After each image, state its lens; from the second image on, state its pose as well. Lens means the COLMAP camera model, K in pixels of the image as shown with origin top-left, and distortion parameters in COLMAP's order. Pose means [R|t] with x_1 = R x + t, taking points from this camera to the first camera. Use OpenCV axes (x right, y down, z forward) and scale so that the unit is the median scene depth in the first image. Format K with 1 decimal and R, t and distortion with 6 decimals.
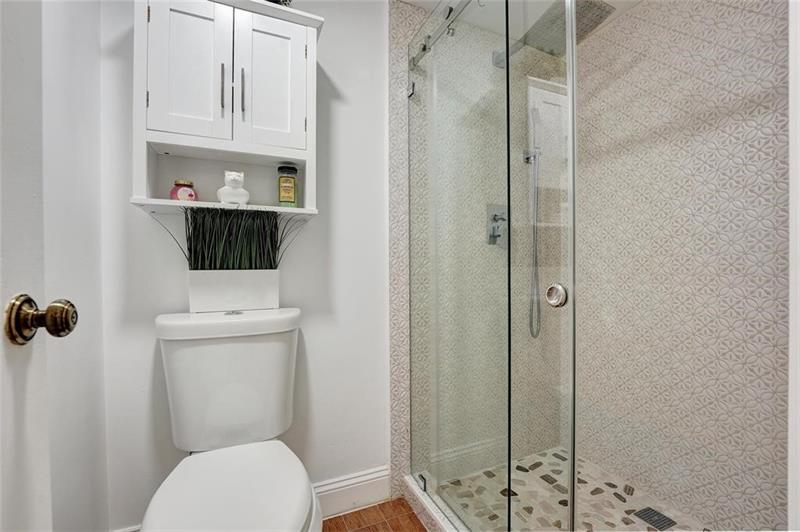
lens RADIAL K [[354.5, 0, 395.3], [0, 354.5, 267.3], [0, 0, 1]] dist [-0.012735, -0.000198]
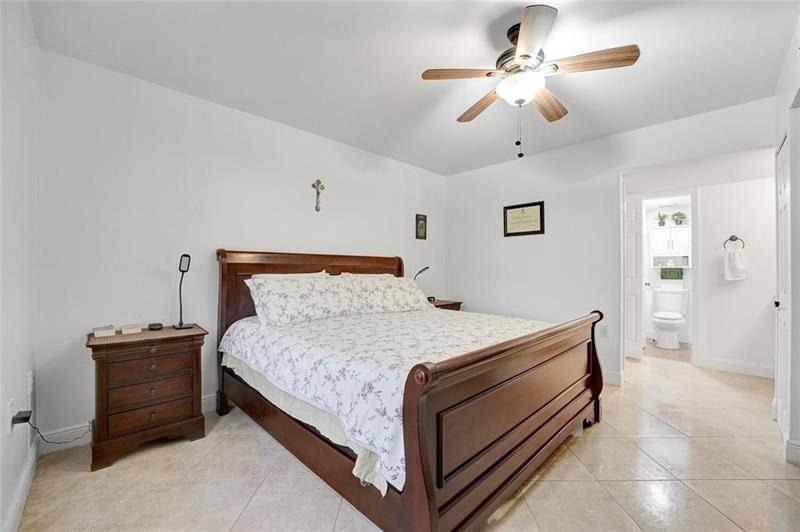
lens RADIAL K [[333.2, 0, 403.8], [0, 333.2, 267.1], [0, 0, 1]] dist [-0.022324, 0.000941]
pose [[0.345085, 0.016104, -0.938433, 2.607087], [-0.015710, 0.999812, 0.011381, -0.167518], [0.938440, 0.010815, 0.345273, -4.156119]]
